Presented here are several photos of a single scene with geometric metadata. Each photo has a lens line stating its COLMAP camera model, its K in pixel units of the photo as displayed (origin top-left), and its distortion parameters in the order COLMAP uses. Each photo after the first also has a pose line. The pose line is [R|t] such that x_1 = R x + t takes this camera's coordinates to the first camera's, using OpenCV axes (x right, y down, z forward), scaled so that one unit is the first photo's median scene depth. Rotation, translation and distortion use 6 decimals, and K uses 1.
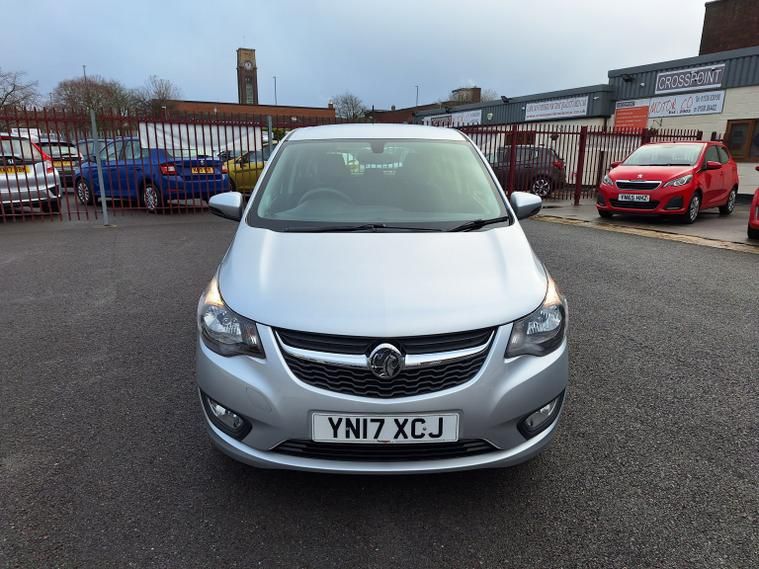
lens RADIAL K [[528.9, 0, 372.7], [0, 528.9, 289.9], [0, 0, 1]] dist [0.067280, -0.066876]
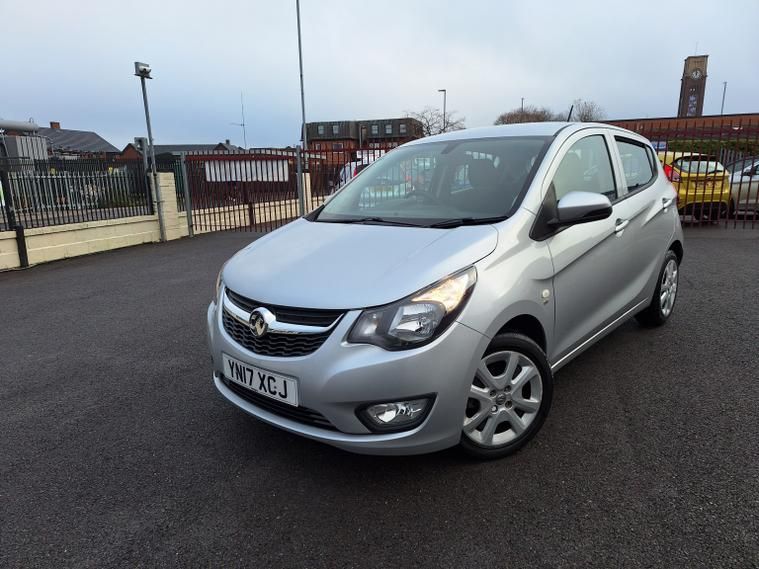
lens RADIAL K [[528.9, 0, 376.6], [0, 528.9, 292.4], [0, 0, 1]] dist [0.067280, -0.066876]
pose [[0.731392, 0.122329, -0.670896, 0.907855], [-0.145849, 0.989077, 0.021344, 0.003118], [0.666179, 0.082238, 0.741244, 0.255540]]
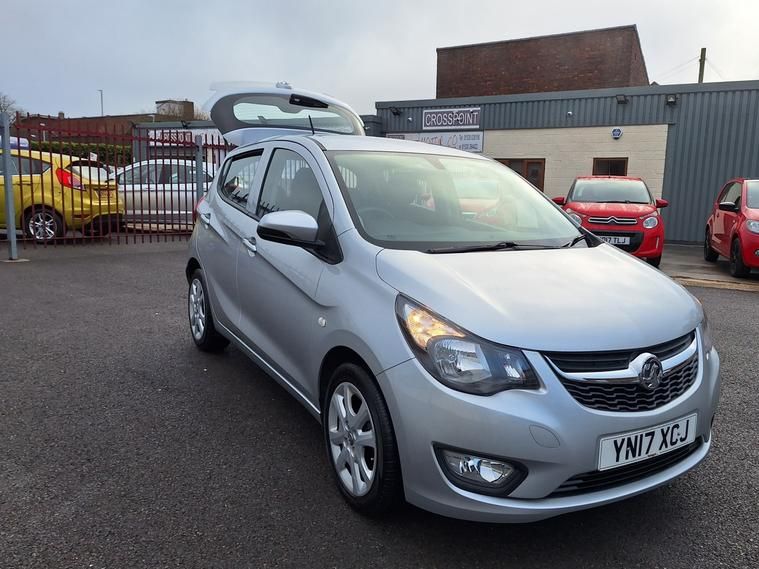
lens RADIAL K [[619.4, 0, 441.6], [0, 619.4, 281.6], [0, 0, 1]] dist [0.082716, -0.068656]
pose [[0.833353, -0.055625, 0.549935, -0.836525], [0.107141, 0.992309, -0.061989, -0.001003], [-0.542257, 0.110579, 0.832904, 0.196259]]
